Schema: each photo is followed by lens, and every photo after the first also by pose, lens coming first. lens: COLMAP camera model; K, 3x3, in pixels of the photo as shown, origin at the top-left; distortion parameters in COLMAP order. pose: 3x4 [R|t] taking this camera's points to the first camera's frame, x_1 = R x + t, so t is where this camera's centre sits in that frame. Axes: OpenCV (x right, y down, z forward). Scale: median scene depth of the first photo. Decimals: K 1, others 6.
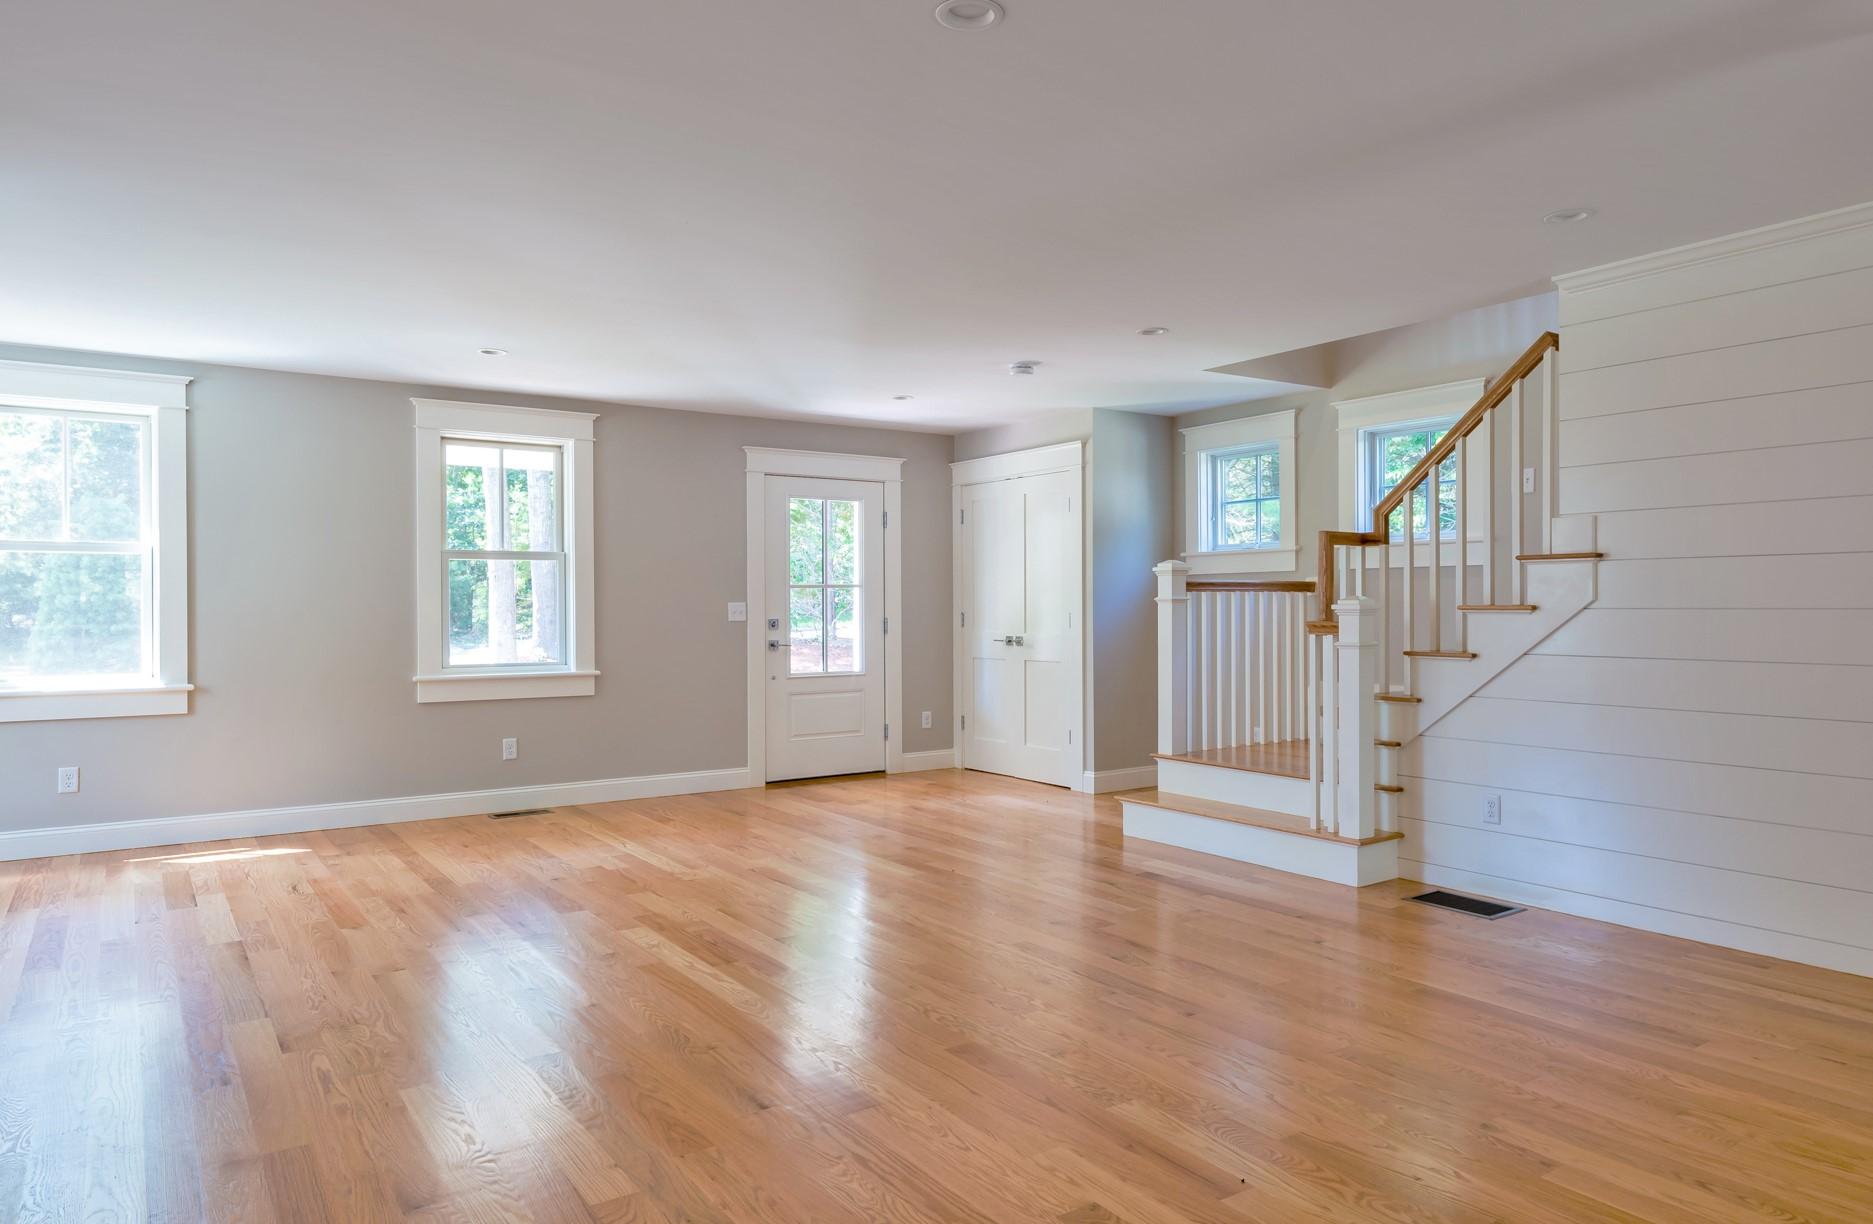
lens RADIAL K [[1201.1, 0, 936.5], [0, 1201.1, 612.0], [0, 0, 1]] dist [0.001711, 0.001128]
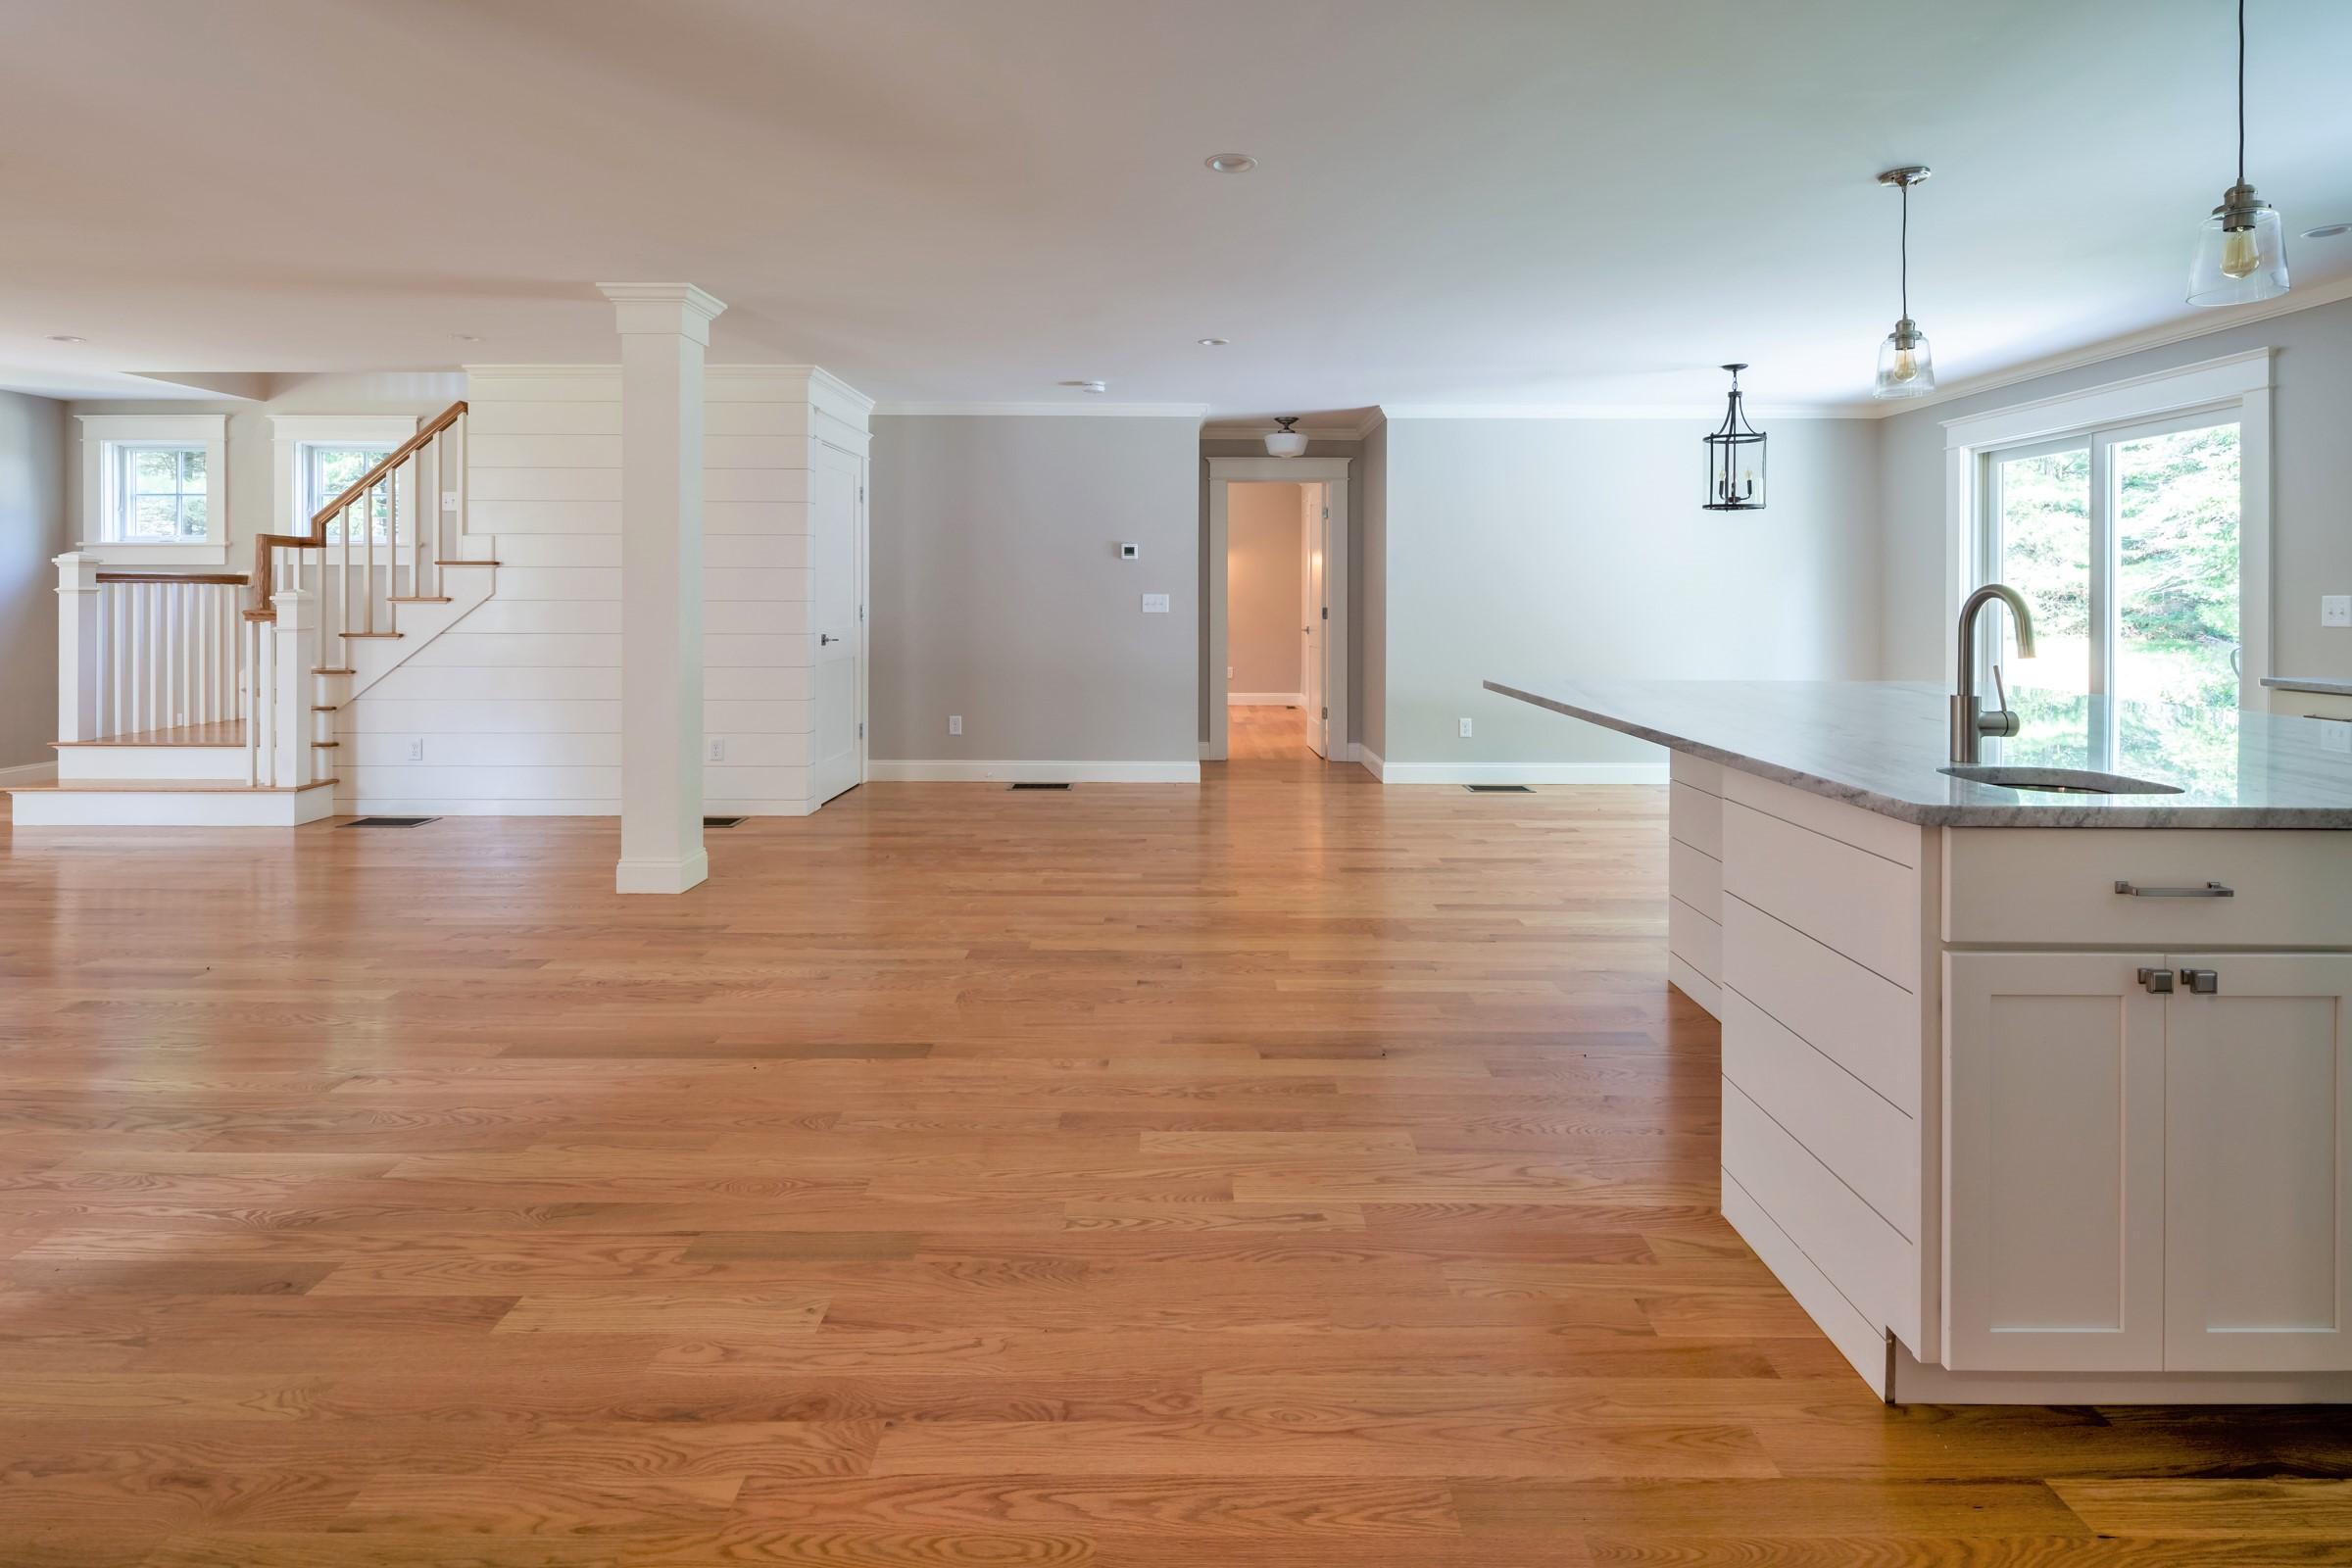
lens RADIAL K [[1191.8, 0, 1227.0], [0, 1191.8, 603.3], [0, 0, 1]] dist [0.001711, 0.000122]
pose [[0.536141, 0.005795, 0.844109, -0.159715], [0.000420, 0.999974, -0.007132, 0.009897], [-0.844128, 0.004178, 0.536125, -0.433645]]
